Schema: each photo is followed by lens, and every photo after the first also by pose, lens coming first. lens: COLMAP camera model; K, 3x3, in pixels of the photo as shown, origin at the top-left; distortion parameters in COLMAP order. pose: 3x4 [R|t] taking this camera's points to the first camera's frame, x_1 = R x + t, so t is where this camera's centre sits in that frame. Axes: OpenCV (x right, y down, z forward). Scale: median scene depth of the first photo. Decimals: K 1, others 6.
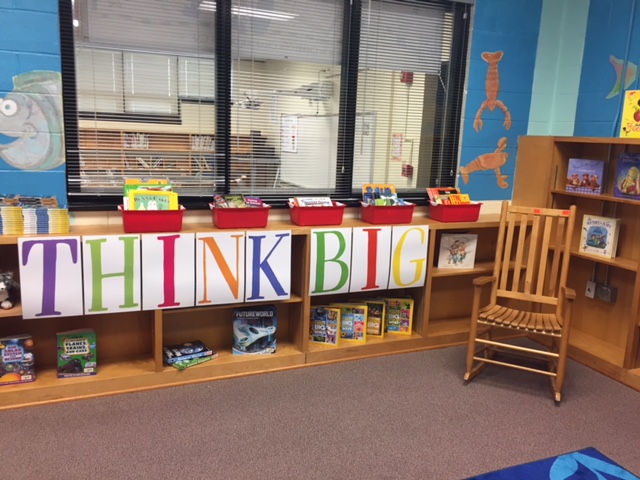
lens RADIAL K [[542.2, 0, 305.7], [0, 542.2, 230.4], [0, 0, 1]] dist [0.050028, -0.074185]
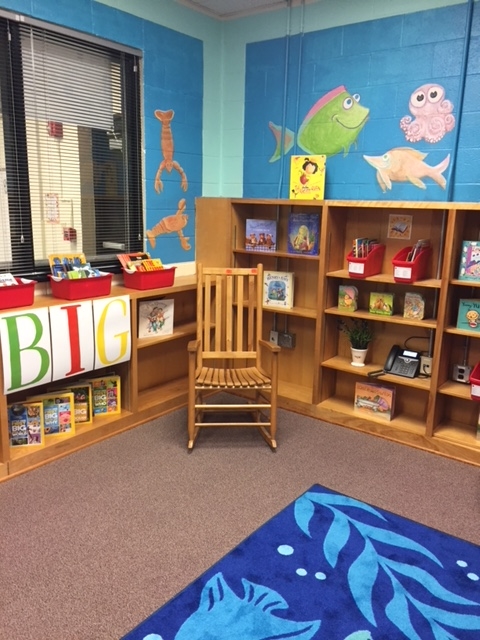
lens RADIAL K [[542.2, 0, 222.3], [0, 542.2, 314.6], [0, 0, 1]] dist [0.050028, -0.074185]
pose [[0.854821, -0.119795, 0.504906, -0.114274], [0.093649, 0.992626, 0.076963, -0.033534], [-0.510402, -0.018506, 0.859737, 0.115734]]
